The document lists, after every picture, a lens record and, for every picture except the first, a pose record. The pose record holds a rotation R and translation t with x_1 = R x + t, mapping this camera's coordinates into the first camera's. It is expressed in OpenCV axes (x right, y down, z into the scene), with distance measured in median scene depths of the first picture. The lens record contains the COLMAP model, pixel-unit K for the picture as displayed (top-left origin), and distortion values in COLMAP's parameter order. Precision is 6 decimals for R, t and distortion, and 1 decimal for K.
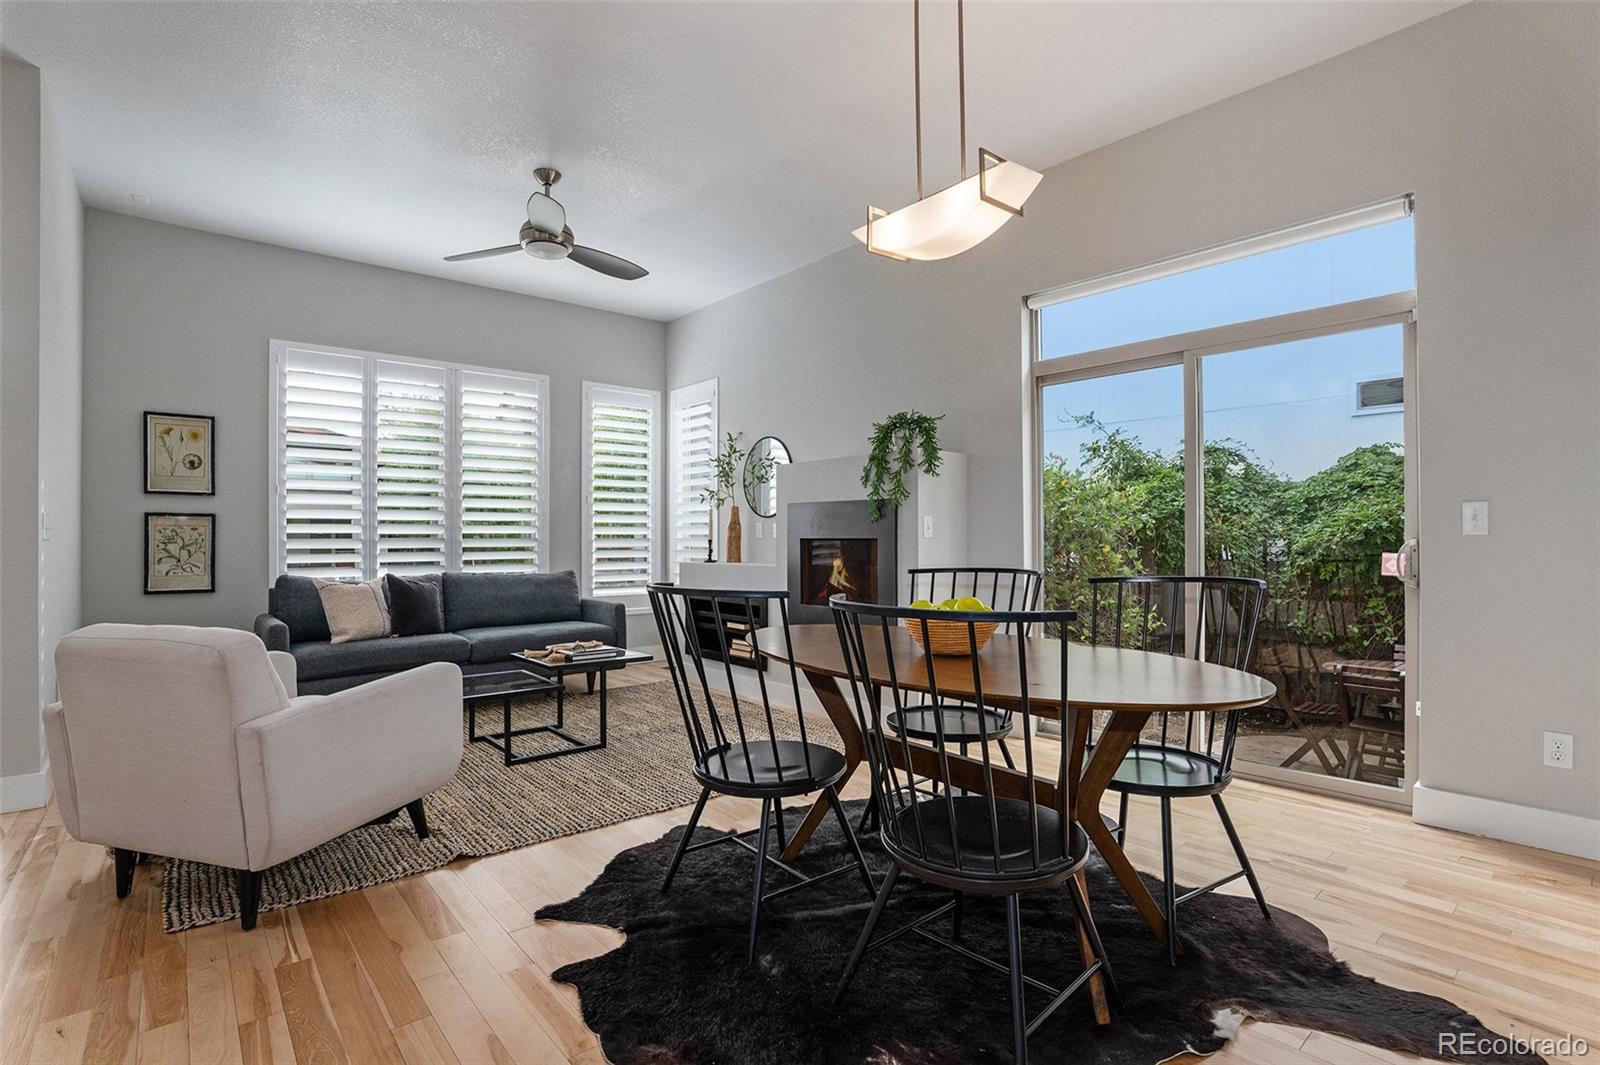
lens RADIAL K [[757.2, 0, 801.9], [0, 757.2, 544.5], [0, 0, 1]] dist [-0.064325, 0.008233]
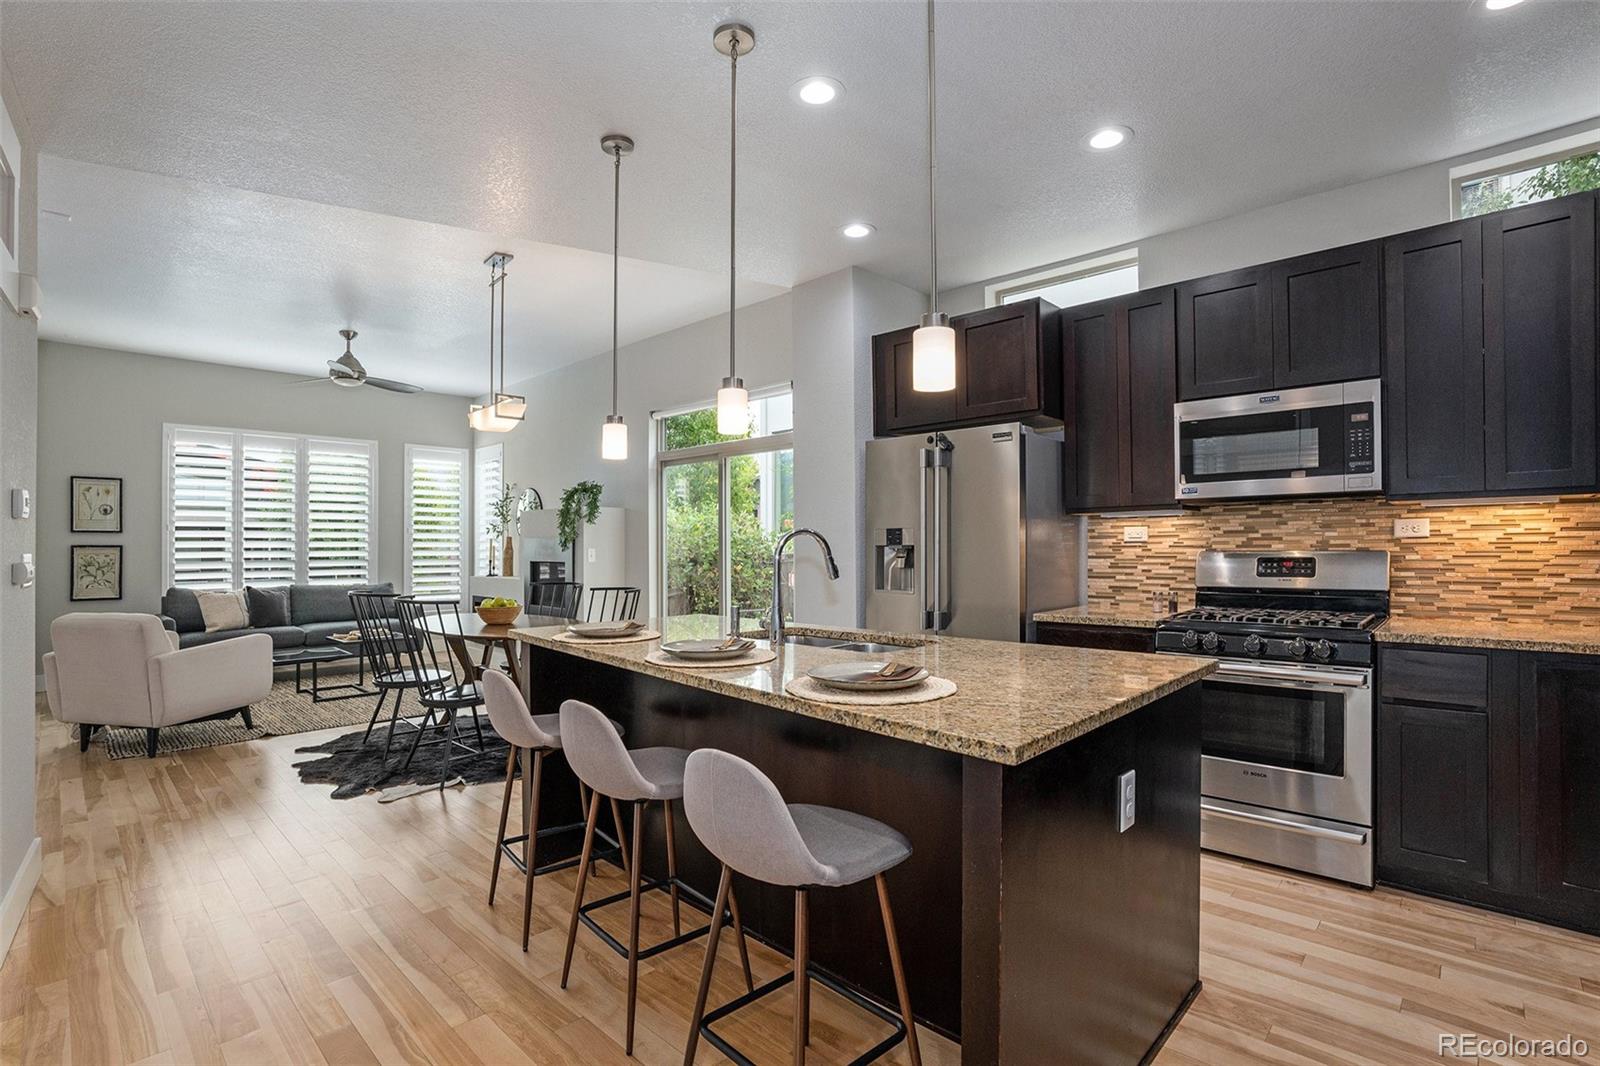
lens RADIAL K [[757.2, 0, 811.5], [0, 757.2, 536.3], [0, 0, 1]] dist [-0.064325, 0.008233]
pose [[0.993990, -0.002686, 0.109438, 0.402431], [0.004806, 0.999806, -0.019120, -0.026512], [-0.109366, 0.019531, 0.993810, -0.571369]]
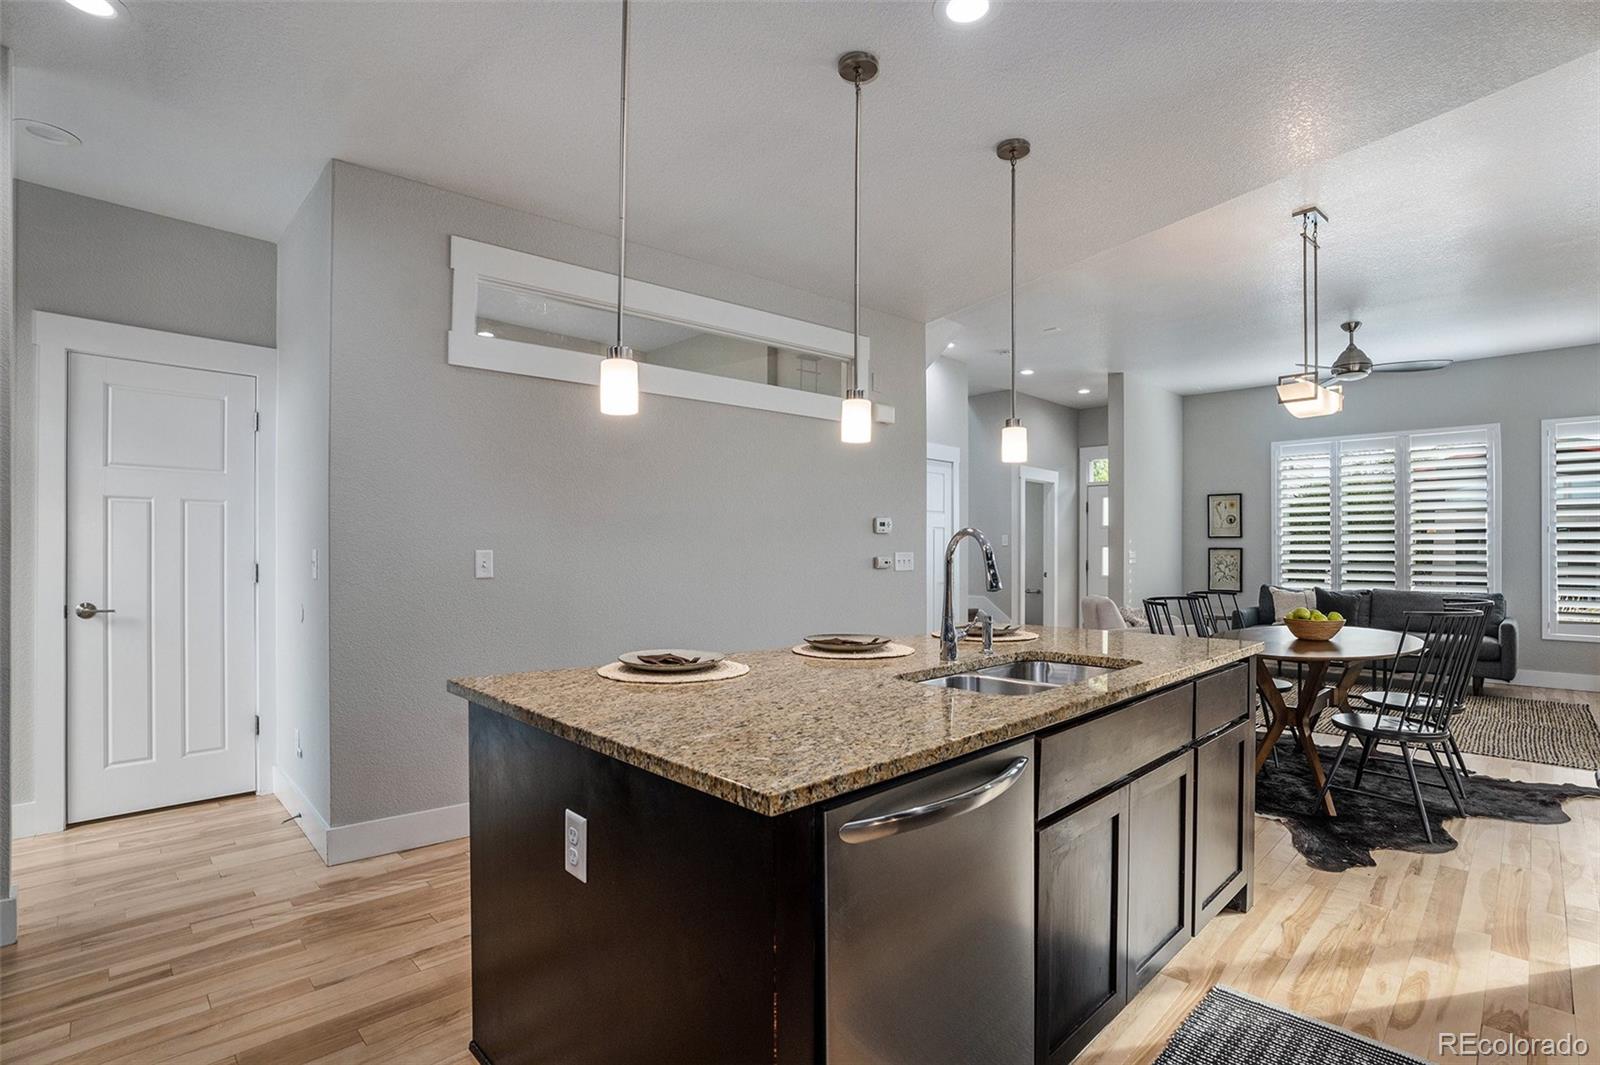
lens RADIAL K [[731.7, 0, 808.4], [0, 731.7, 540.1], [0, 0, 1]] dist [-0.023944, -0.000272]
pose [[0.055094, -0.012196, -0.998407, 0.905480], [-0.011850, 0.999847, -0.012868, -0.026499], [0.998411, 0.012540, 0.054941, -0.151928]]
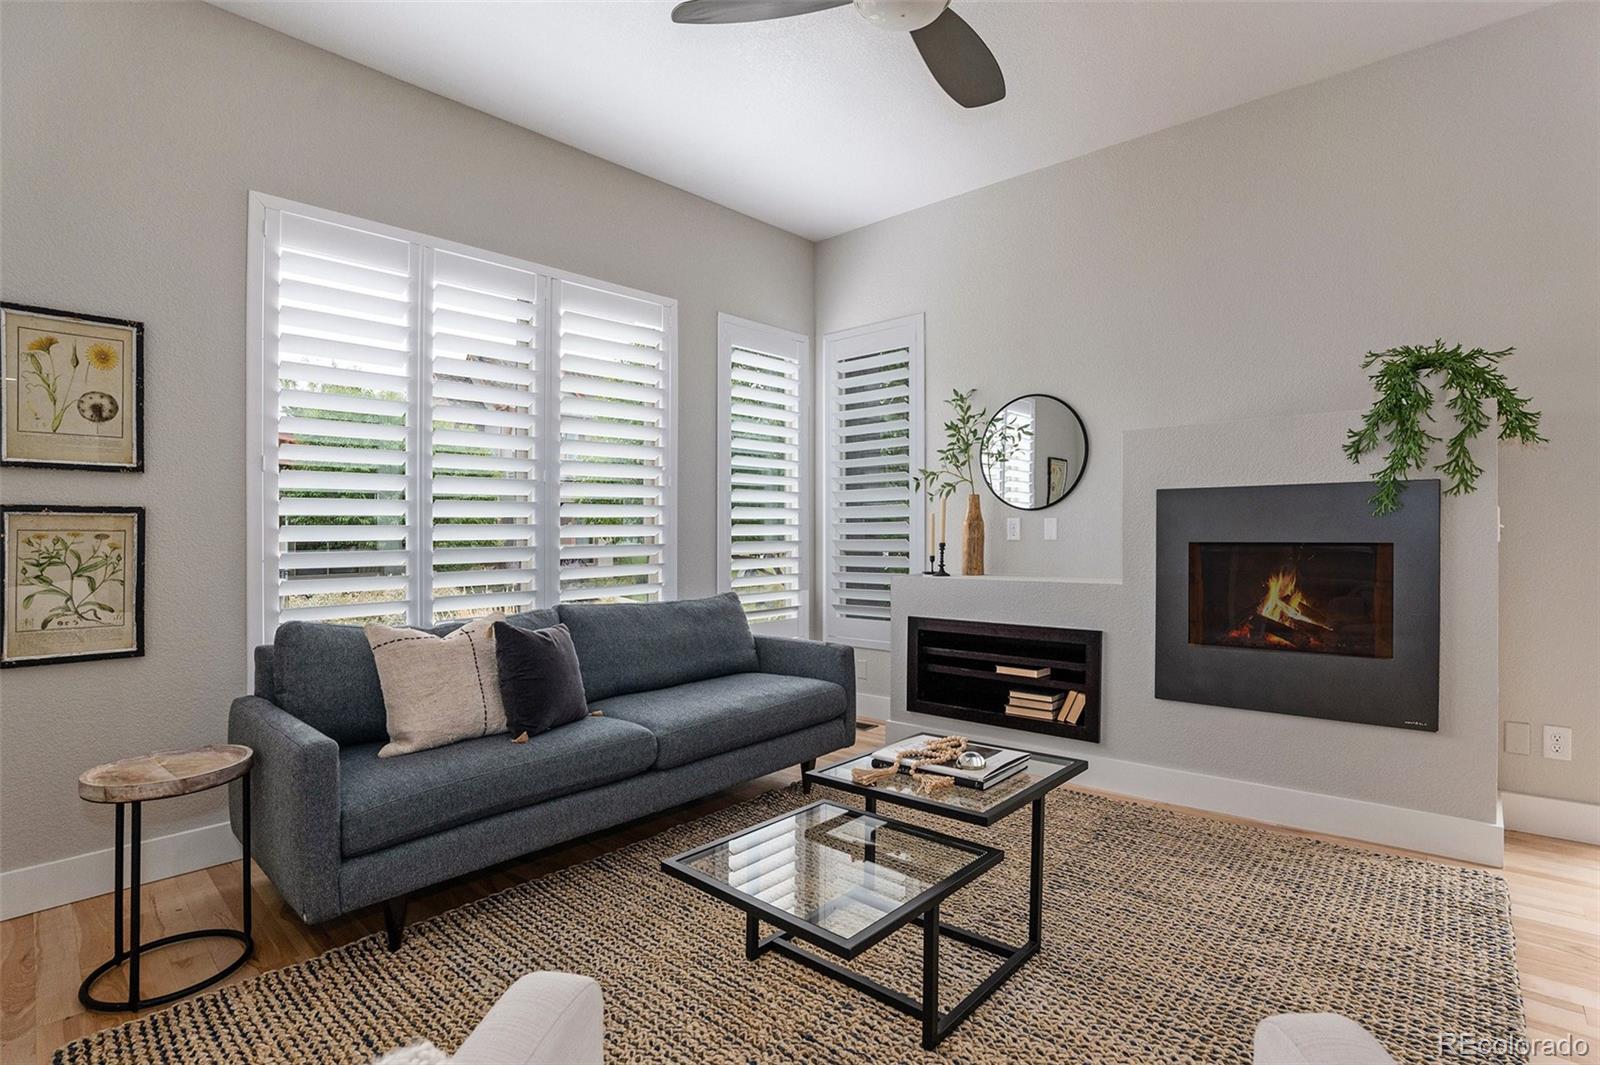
lens RADIAL K [[757.2, 0, 846.9], [0, 757.2, 532.0], [0, 0, 1]] dist [-0.064325, 0.008233]
pose [[0.987699, -0.008994, 0.156108, -0.389640], [0.010243, 0.999922, -0.007195, -0.015556], [-0.156031, 0.008706, 0.987714, 0.414671]]
